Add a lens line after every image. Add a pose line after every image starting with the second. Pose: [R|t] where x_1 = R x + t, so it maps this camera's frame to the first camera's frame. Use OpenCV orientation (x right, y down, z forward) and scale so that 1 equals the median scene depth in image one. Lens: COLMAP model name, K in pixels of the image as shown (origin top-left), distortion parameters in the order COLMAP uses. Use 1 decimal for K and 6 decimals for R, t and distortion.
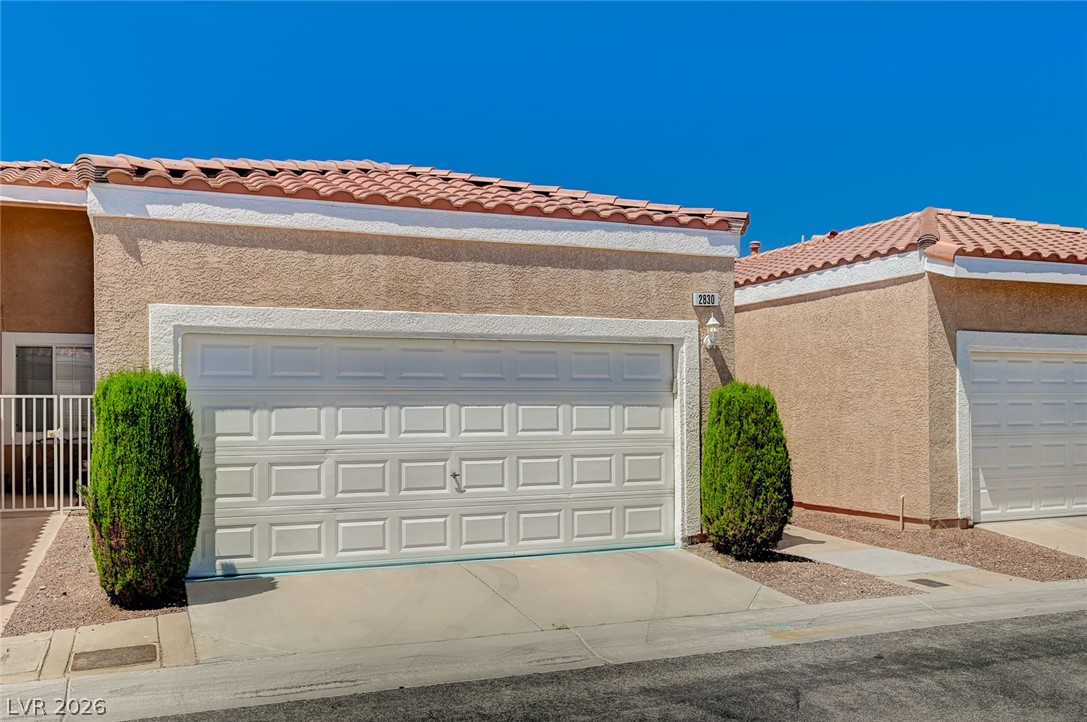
lens RADIAL K [[958.2, 0, 526.0], [0, 958.2, 404.1], [0, 0, 1]] dist [-0.000185, -0.003432]
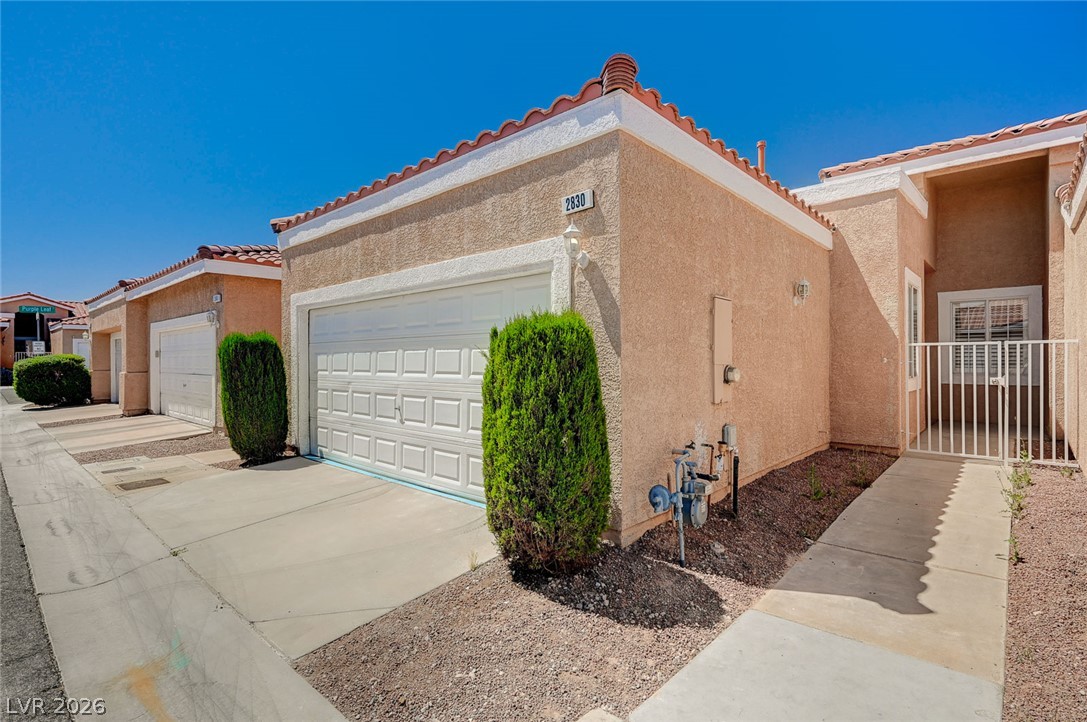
lens RADIAL K [[521.2, 0, 546.5], [0, 521.2, 357.0], [0, 0, 1]] dist [-0.000371, 0.000328]
pose [[0.432769, -0.001935, -0.901503, 0.594566], [0.005903, 0.999982, 0.000688, 0.010461], [0.901486, -0.005619, 0.432772, 0.887198]]
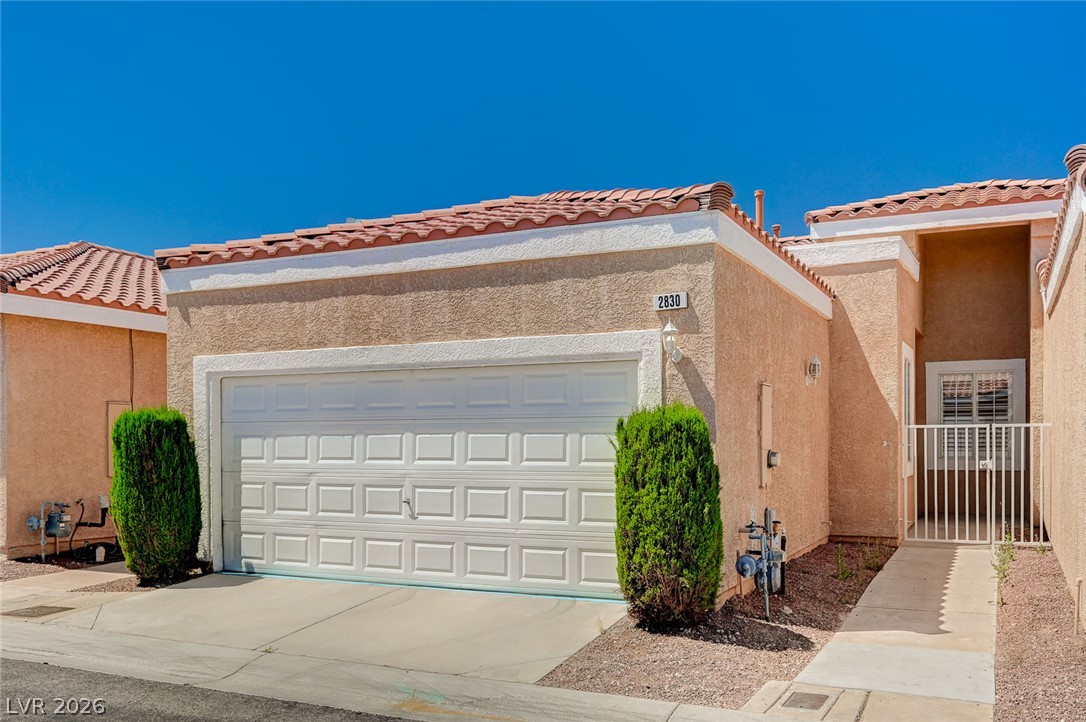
lens RADIAL K [[962.0, 0, 537.3], [0, 962.0, 438.2], [0, 0, 1]] dist [0.000226, 0.000883]
pose [[0.668307, 0.002415, -0.743882, 0.787111], [0.004417, 0.999964, 0.007214, -0.000704], [0.743873, -0.008107, 0.668272, 0.415584]]
